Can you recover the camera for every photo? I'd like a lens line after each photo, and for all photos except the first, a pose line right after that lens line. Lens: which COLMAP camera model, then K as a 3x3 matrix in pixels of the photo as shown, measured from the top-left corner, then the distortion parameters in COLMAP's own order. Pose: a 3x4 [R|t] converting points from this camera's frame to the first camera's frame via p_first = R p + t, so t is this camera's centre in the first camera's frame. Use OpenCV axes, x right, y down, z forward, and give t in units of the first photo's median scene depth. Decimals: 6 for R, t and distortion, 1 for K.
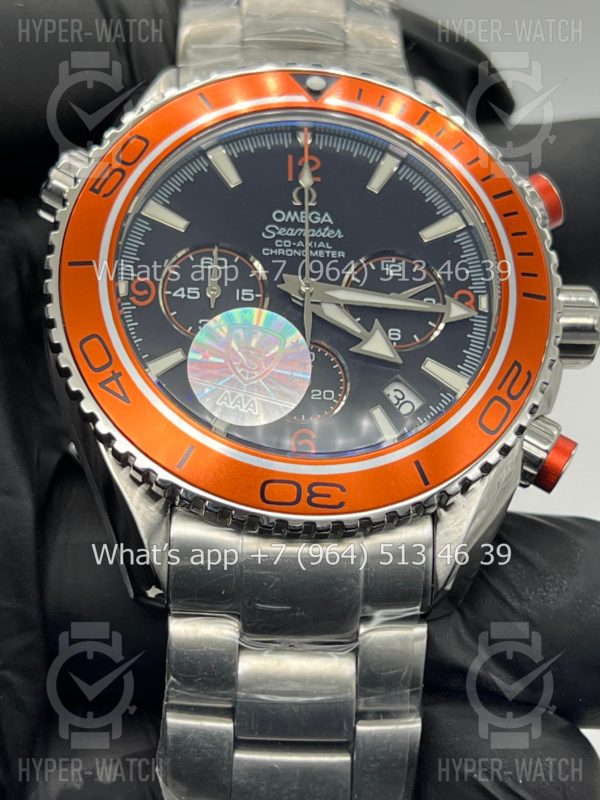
lens RADIAL K [[2003.6, 0, 300.8], [0, 2003.6, 420.1], [0, 0, 1]] dist [0.247377, 0.663811]
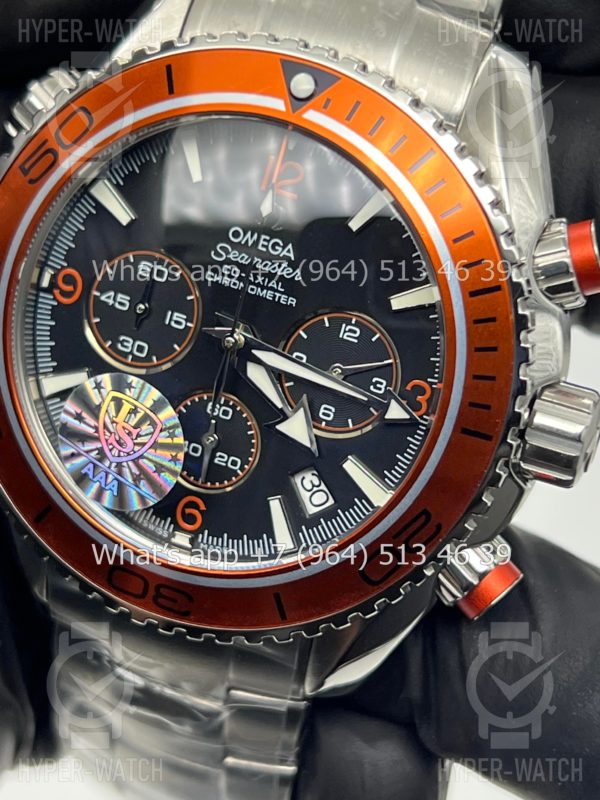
lens RADIAL K [[2003.6, 0, 300.8], [0, 2003.6, 420.1], [0, 0, 1]] dist [0.247377, 0.663811]
pose [[0.899736, 0.310558, -0.306642, 0.300127], [-0.128534, 0.859999, 0.493842, -0.460912], [0.417078, -0.404914, 0.813689, 0.303515]]
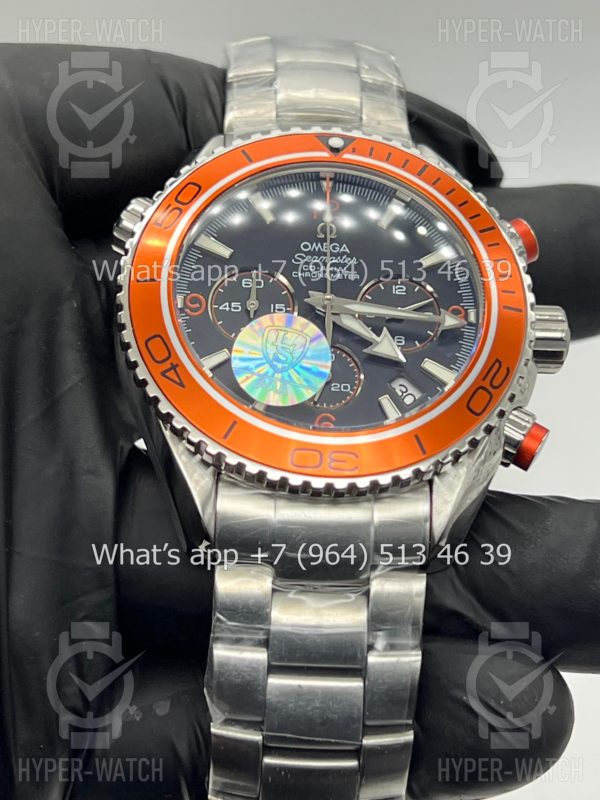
lens RADIAL K [[2073.3, 0, 300.0], [0, 2073.3, 400.0], [0, 0, 1]] dist [0.053228, 0.222042]
pose [[0.999898, 0.002197, -0.014109, 0.003753], [-0.003483, 0.995772, -0.091795, 0.110990], [0.013848, 0.091834, 0.995678, -0.263391]]
